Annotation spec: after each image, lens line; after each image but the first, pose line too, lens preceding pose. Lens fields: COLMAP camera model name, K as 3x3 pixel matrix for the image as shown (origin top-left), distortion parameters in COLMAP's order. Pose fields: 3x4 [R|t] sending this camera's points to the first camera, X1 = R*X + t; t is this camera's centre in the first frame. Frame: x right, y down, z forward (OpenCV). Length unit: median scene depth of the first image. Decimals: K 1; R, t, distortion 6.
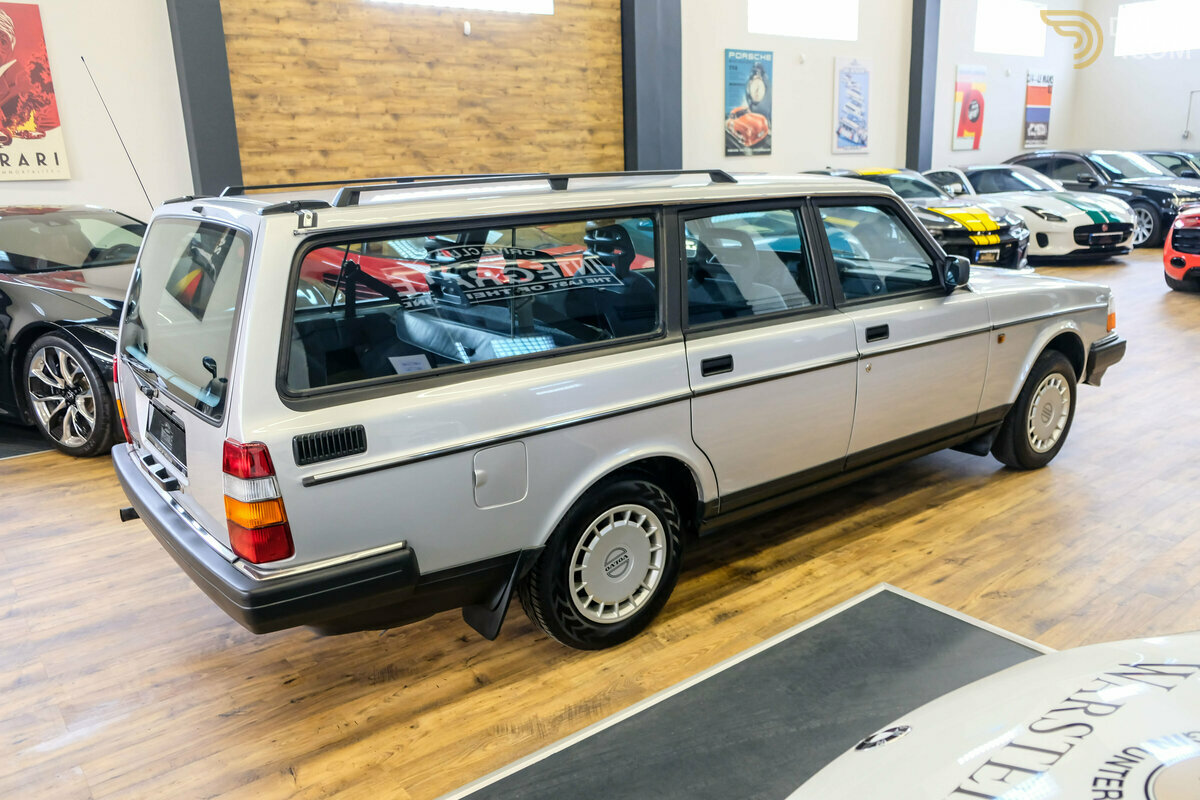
lens RADIAL K [[923.4, 0, 654.5], [0, 923.4, 422.4], [0, 0, 1]] dist [0.001334, 0.001096]
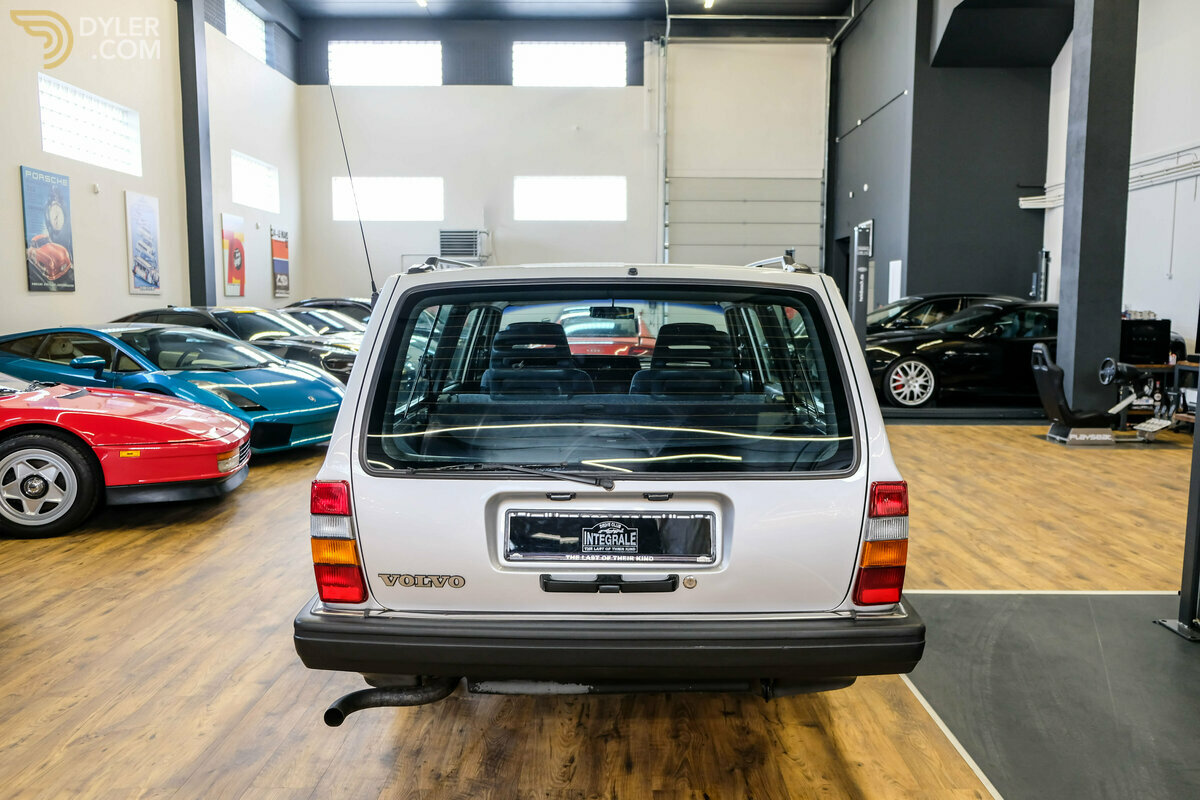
lens RADIAL K [[923.4, 0, 627.2], [0, 923.4, 447.8], [0, 0, 1]] dist [0.001334, 0.001096]
pose [[0.630598, -0.094216, 0.770370, -0.233505], [0.199843, 0.978845, -0.043872, -0.005547], [-0.749940, 0.181618, 0.636086, 0.090736]]
